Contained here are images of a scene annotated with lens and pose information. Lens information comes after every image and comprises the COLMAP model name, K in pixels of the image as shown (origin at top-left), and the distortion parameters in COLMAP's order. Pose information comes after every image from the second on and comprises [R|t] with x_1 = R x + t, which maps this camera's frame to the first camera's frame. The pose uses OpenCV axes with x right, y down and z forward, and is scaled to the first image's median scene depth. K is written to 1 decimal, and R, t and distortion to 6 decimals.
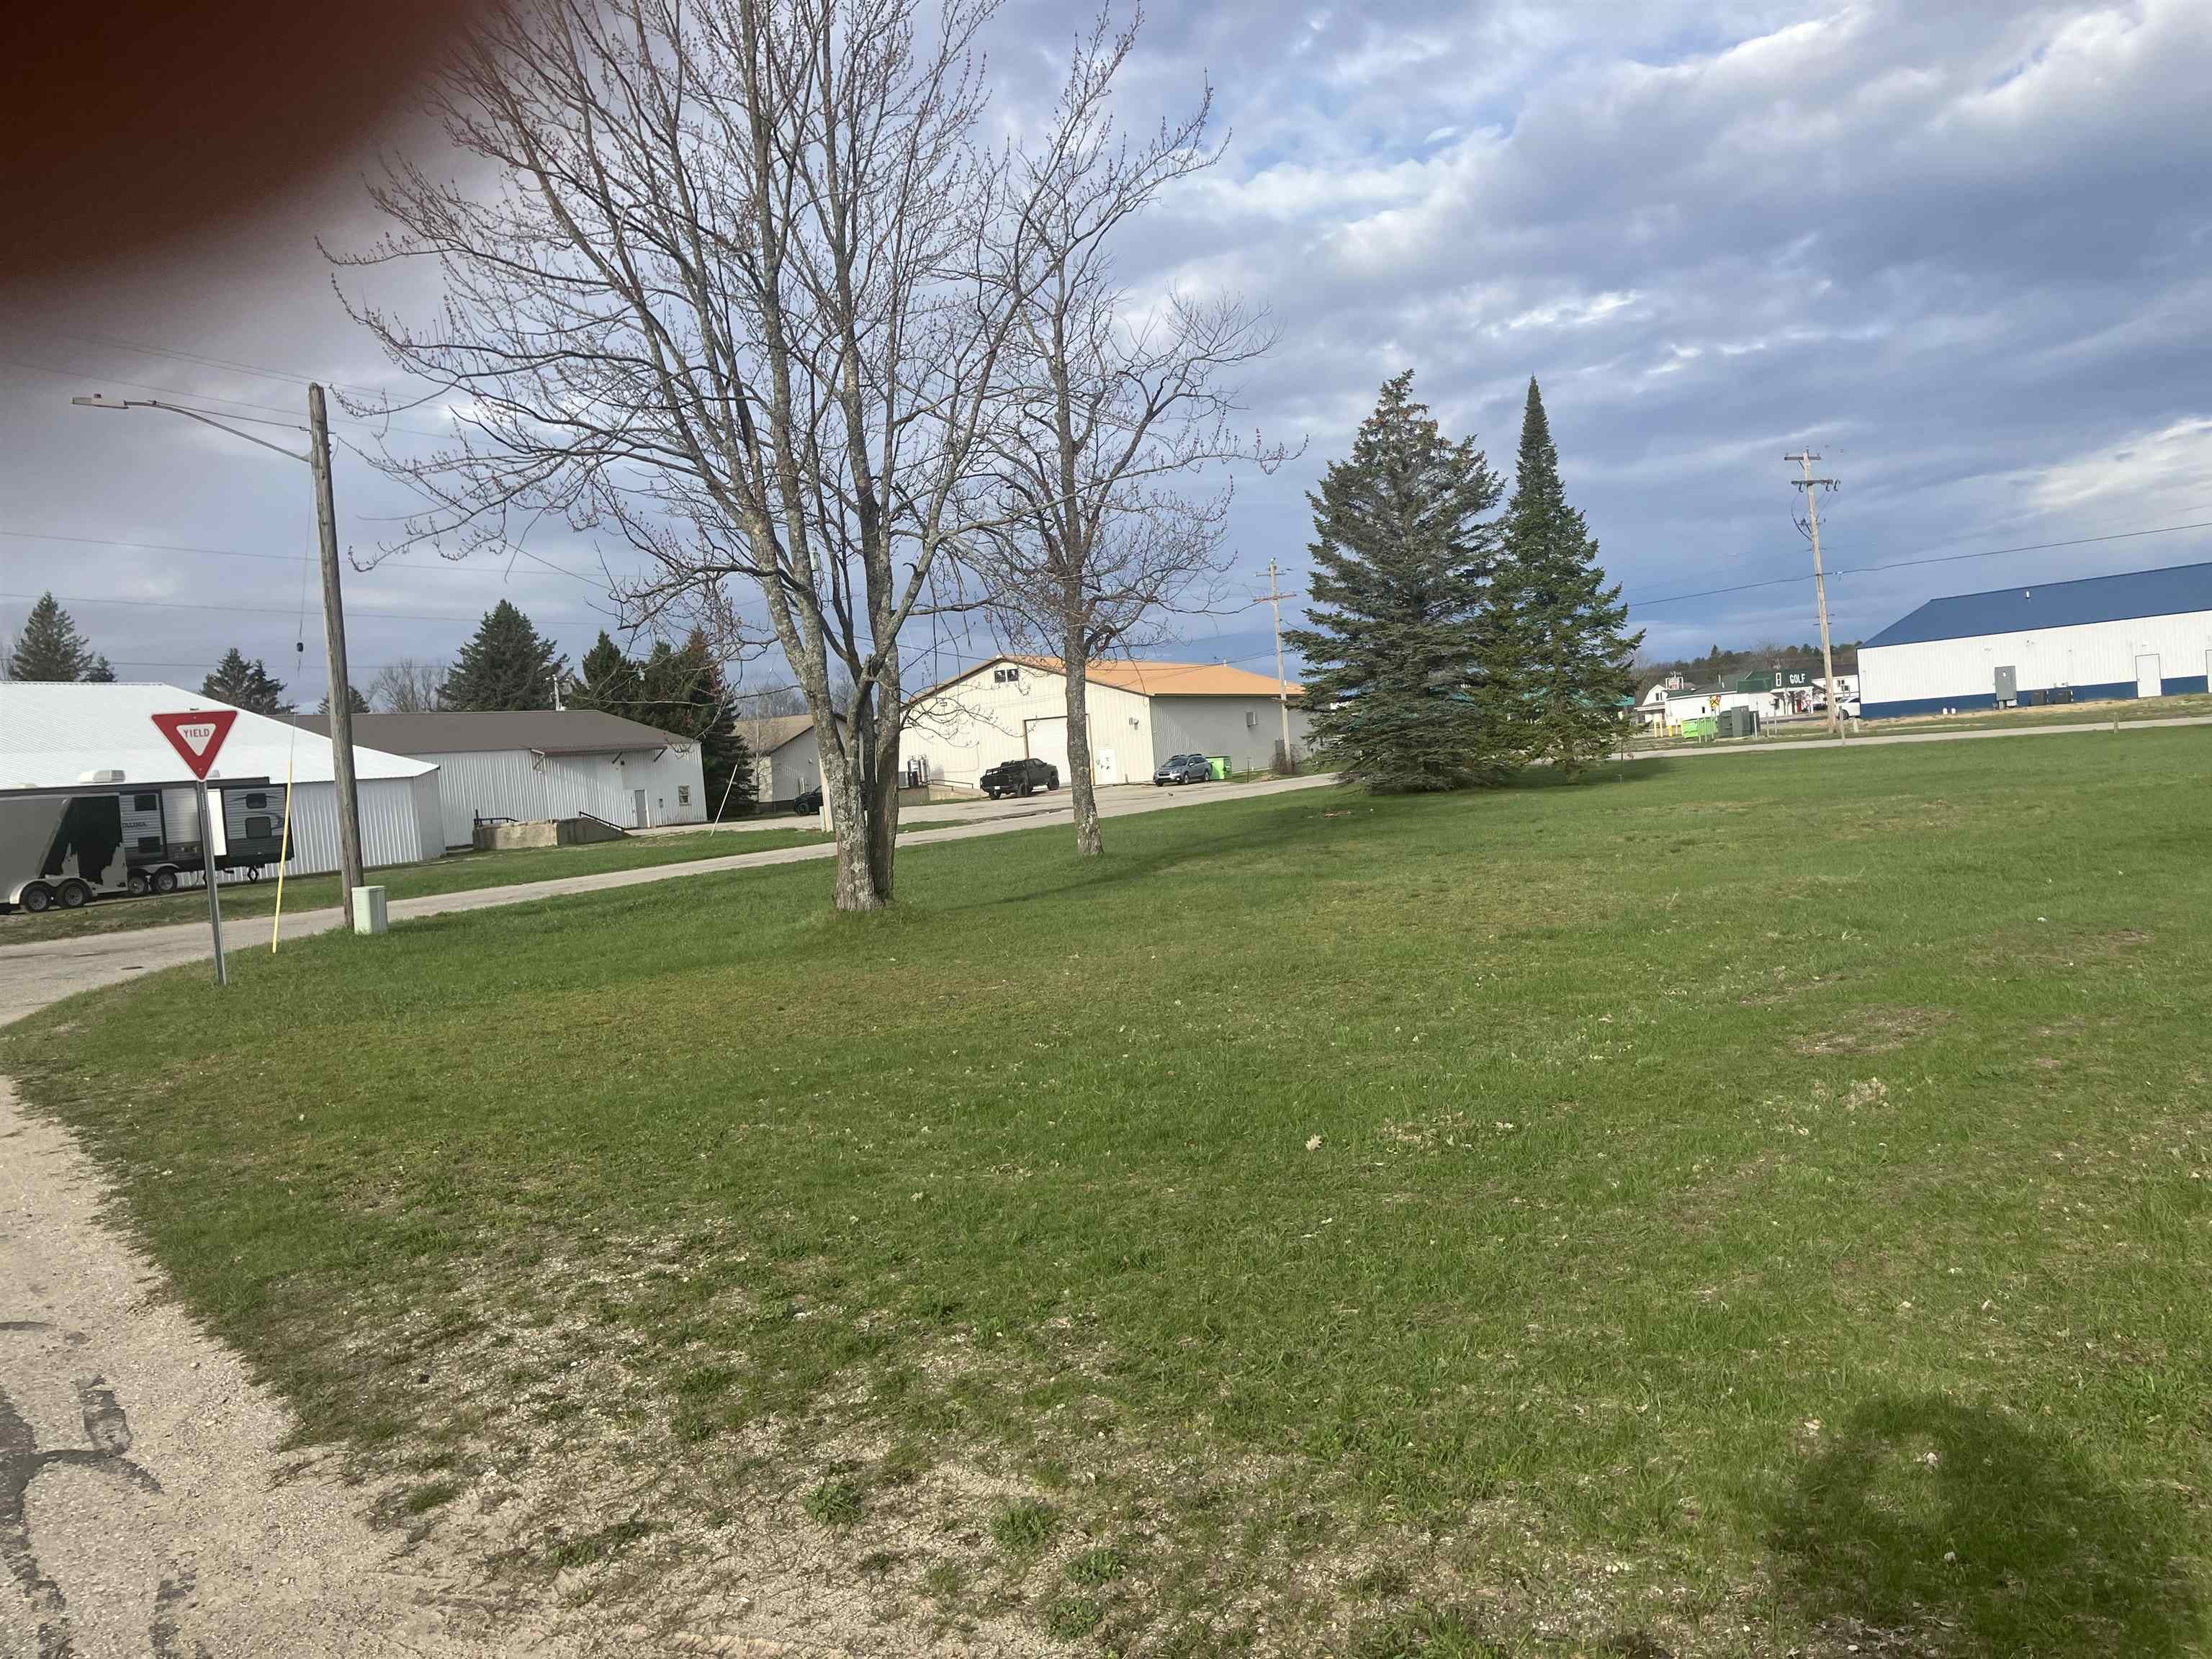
lens RADIAL K [[1827.5, 0, 1160.6], [0, 1827.5, 780.3], [0, 0, 1]] dist [0.041371, -0.063652]
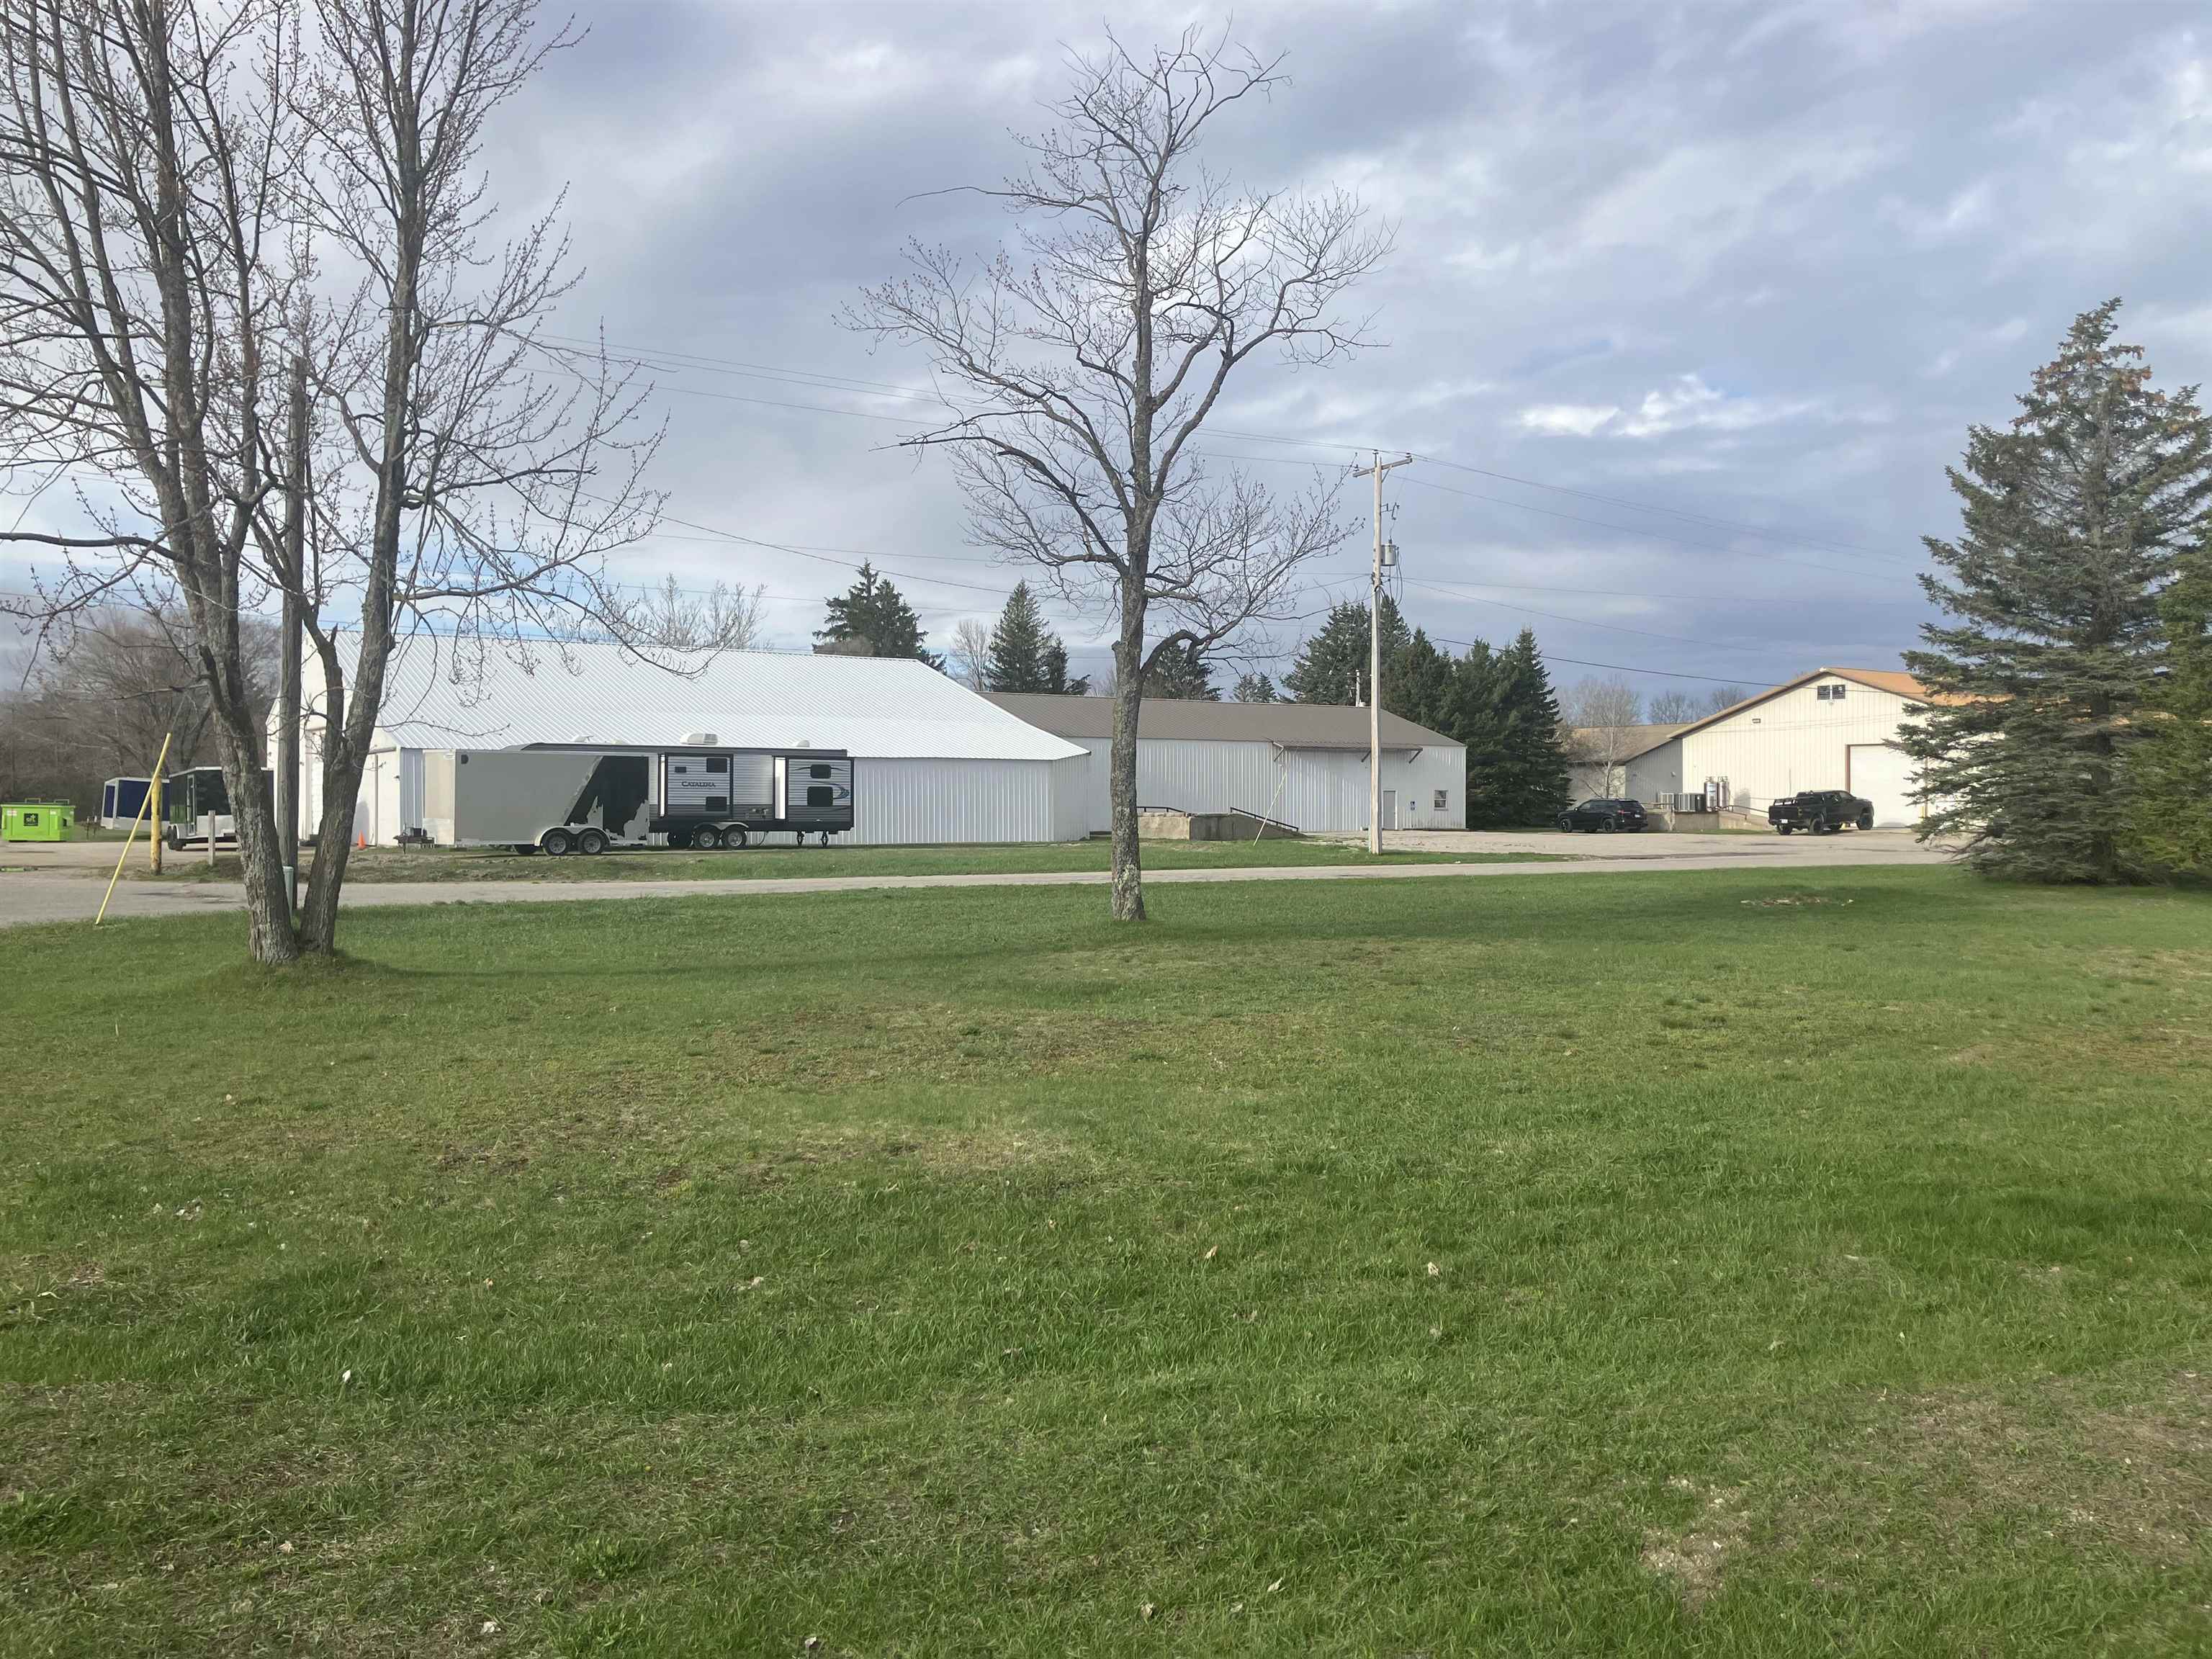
lens RADIAL K [[1814.8, 0, 1100.9], [0, 1814.8, 746.0], [0, 0, 1]] dist [0.002151, -0.001832]
pose [[0.831271, 0.067470, -0.551757, 0.105386], [-0.077274, 0.996995, 0.005495, -0.010257], [0.550469, 0.038068, 0.833987, 0.093437]]
